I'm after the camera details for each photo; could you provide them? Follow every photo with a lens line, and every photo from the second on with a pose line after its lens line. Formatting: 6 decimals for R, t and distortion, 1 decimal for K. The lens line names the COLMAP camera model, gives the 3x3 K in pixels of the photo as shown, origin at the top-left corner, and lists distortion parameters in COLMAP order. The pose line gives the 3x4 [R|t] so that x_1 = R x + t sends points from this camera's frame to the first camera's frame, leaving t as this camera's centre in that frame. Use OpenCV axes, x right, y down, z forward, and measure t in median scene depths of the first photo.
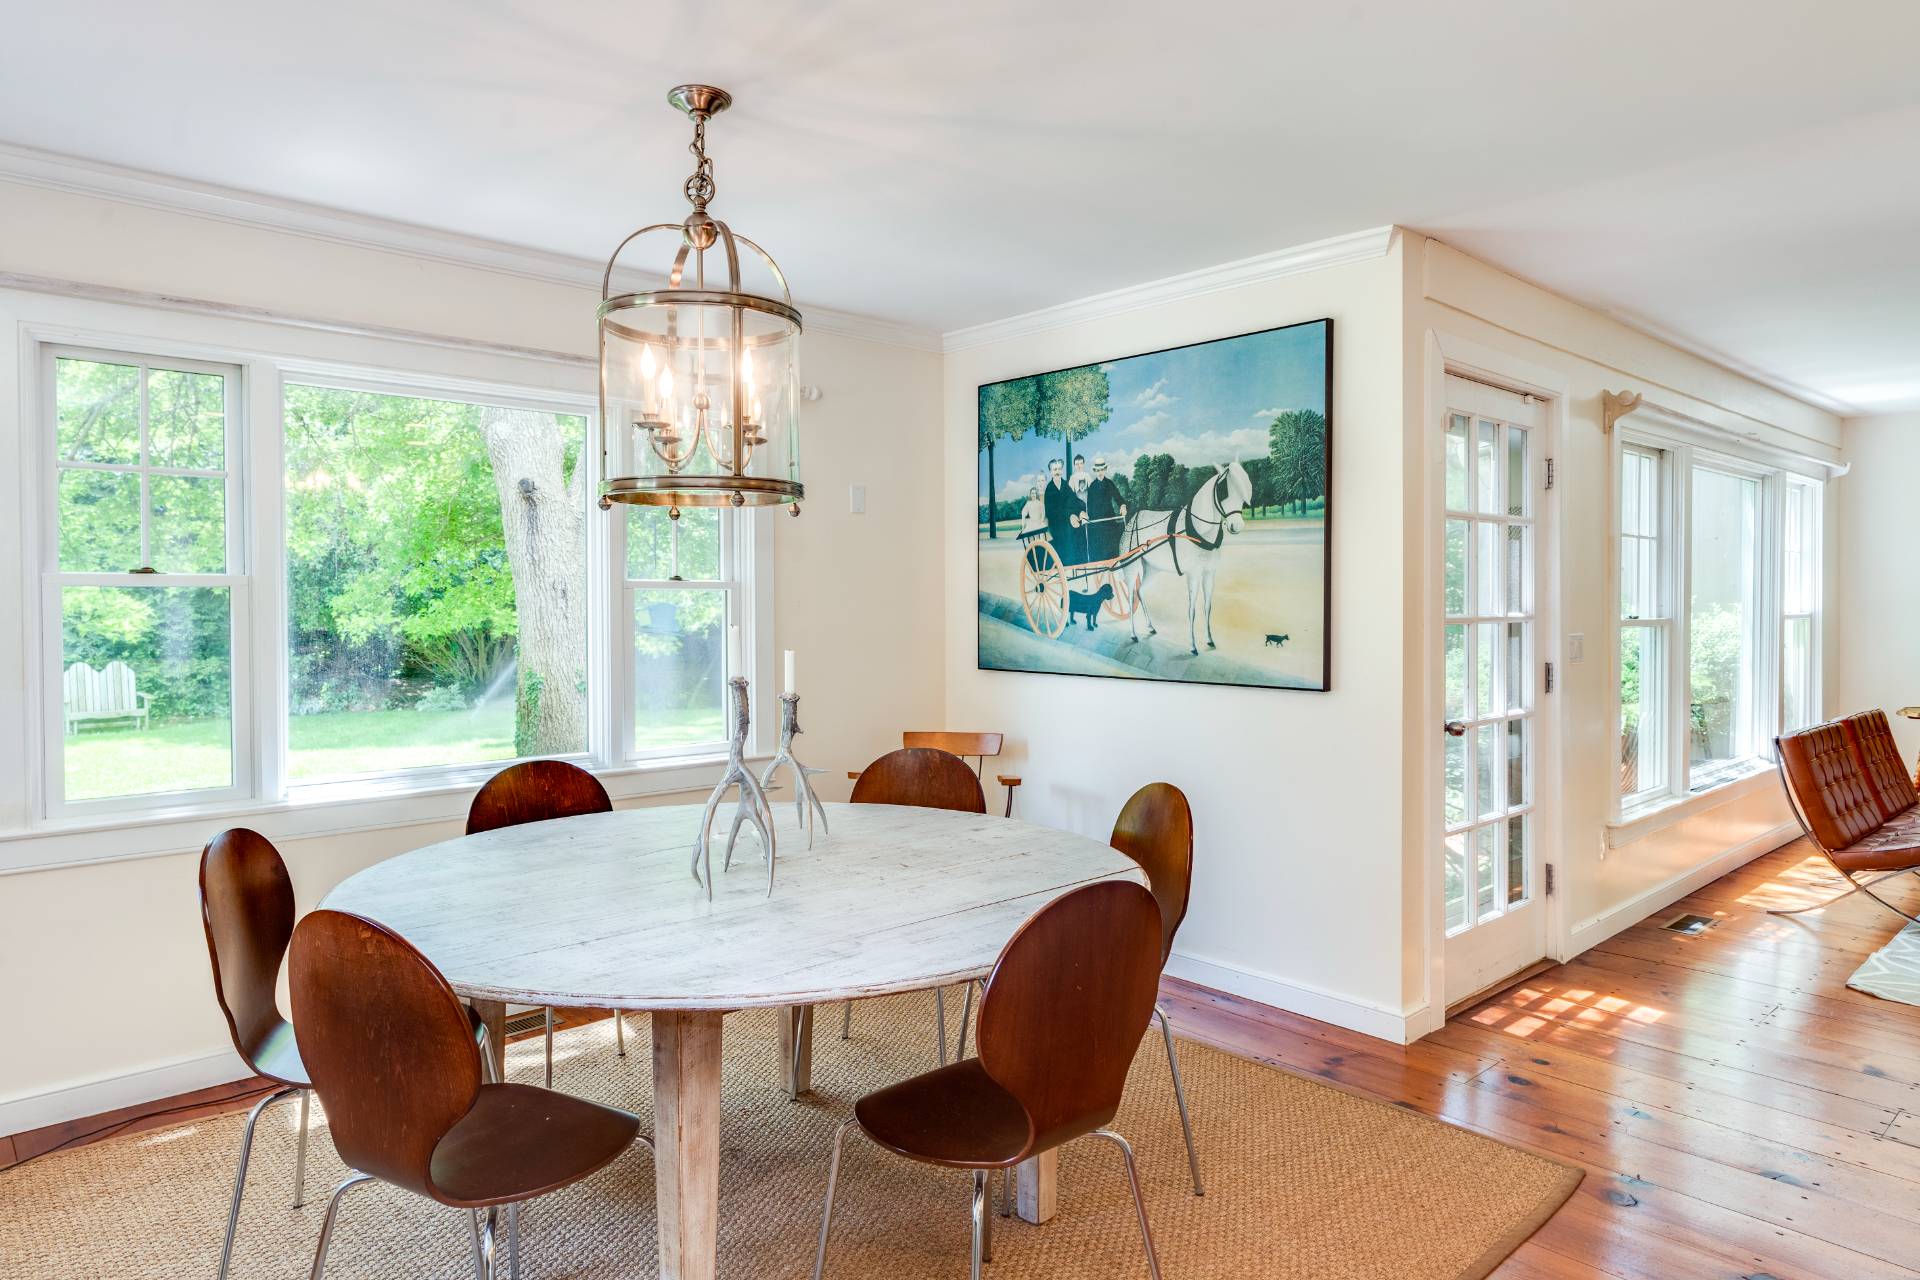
lens RADIAL K [[1251.7, 0, 960.0], [0, 1251.7, 640.0], [0, 0, 1]] dist [-0.001062, 0.001036]
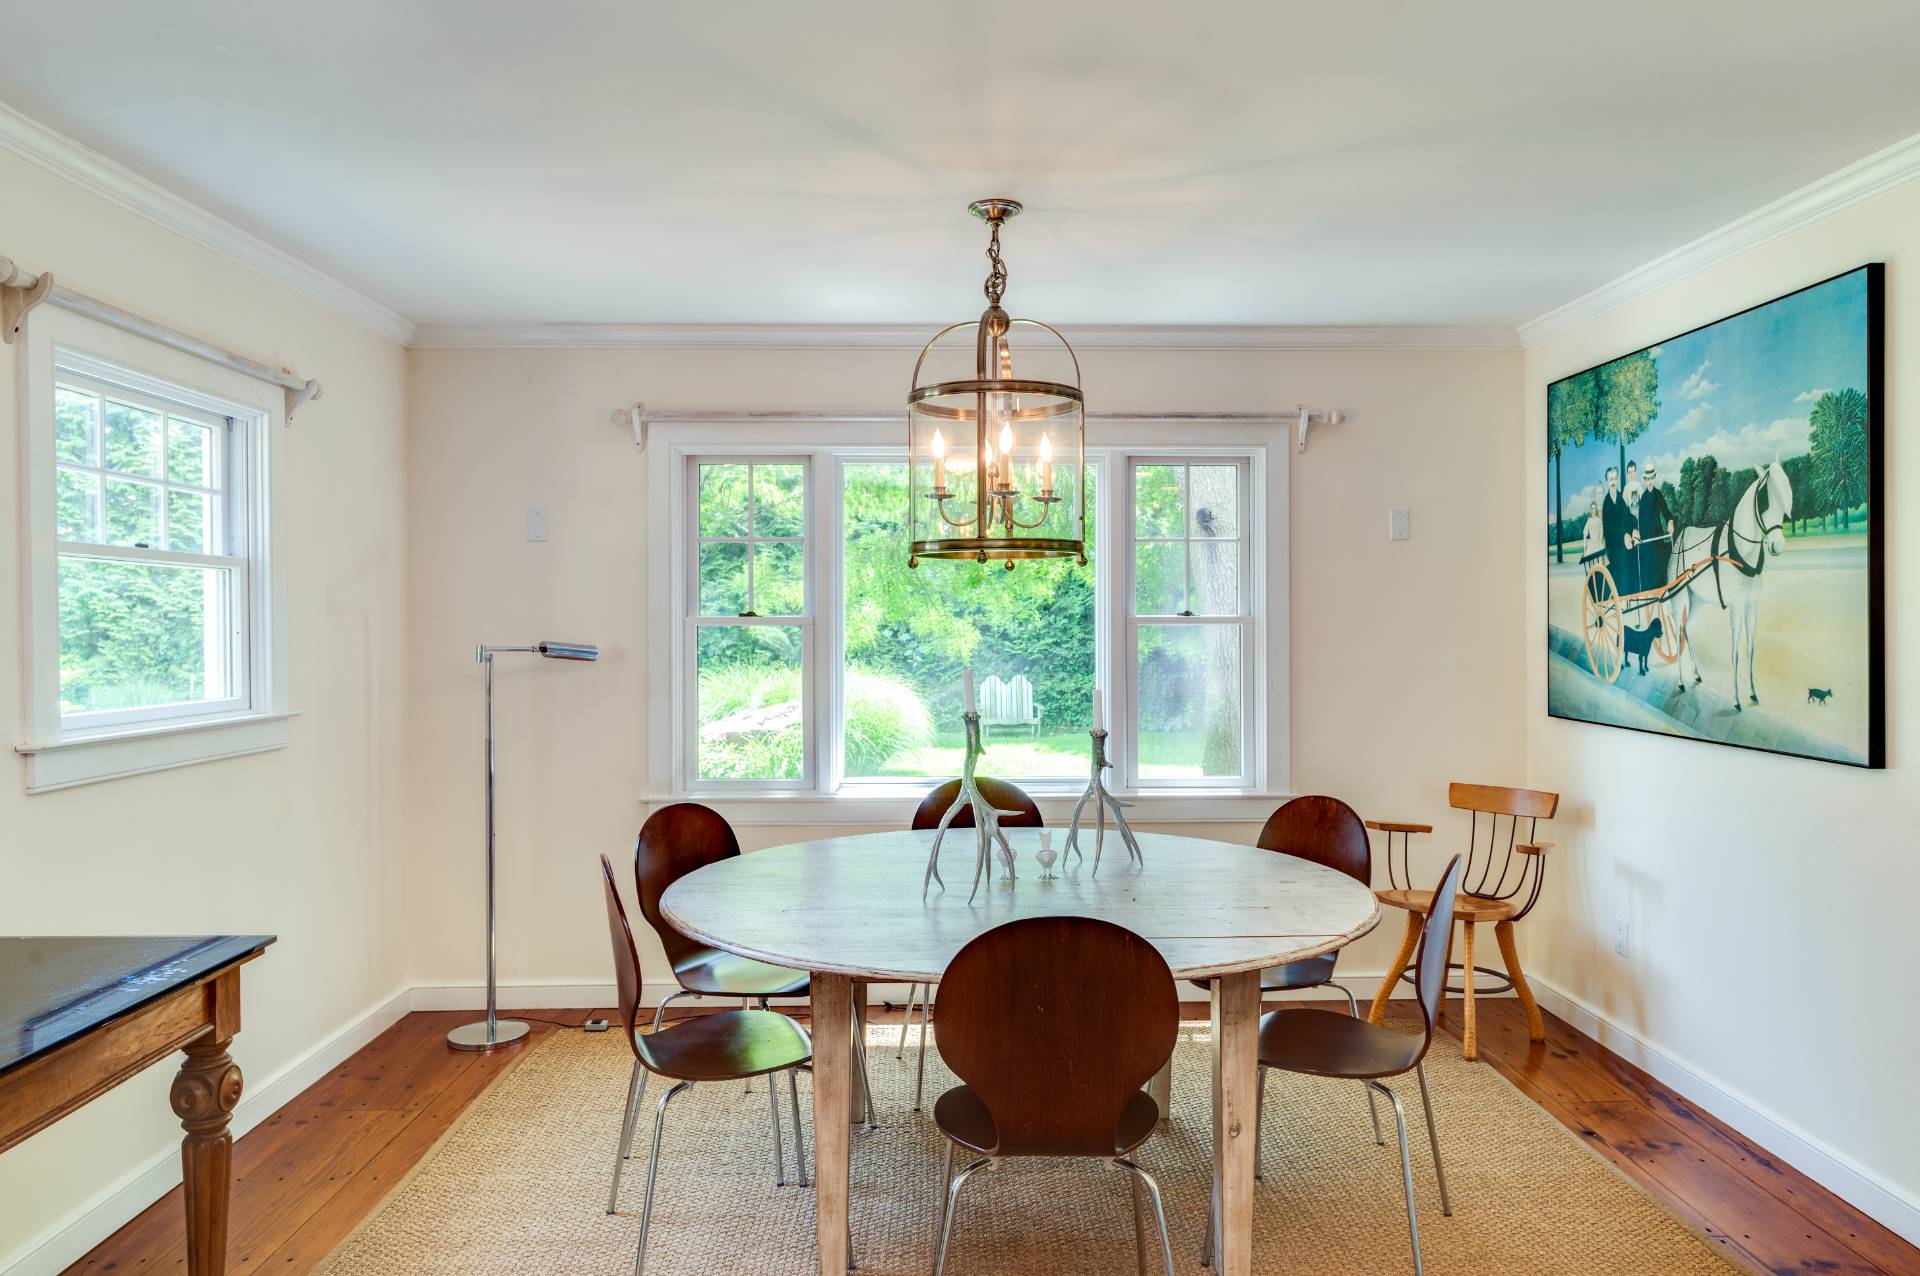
lens RADIAL K [[1445.2, 0, 962.3], [0, 1445.2, 630.6], [0, 0, 1]] dist [0.026694, 0.000954]
pose [[0.733843, 0.006371, -0.679290, 0.429695], [-0.019152, 0.999753, -0.011313, -0.017725], [0.679049, 0.021312, 0.733783, 0.005194]]
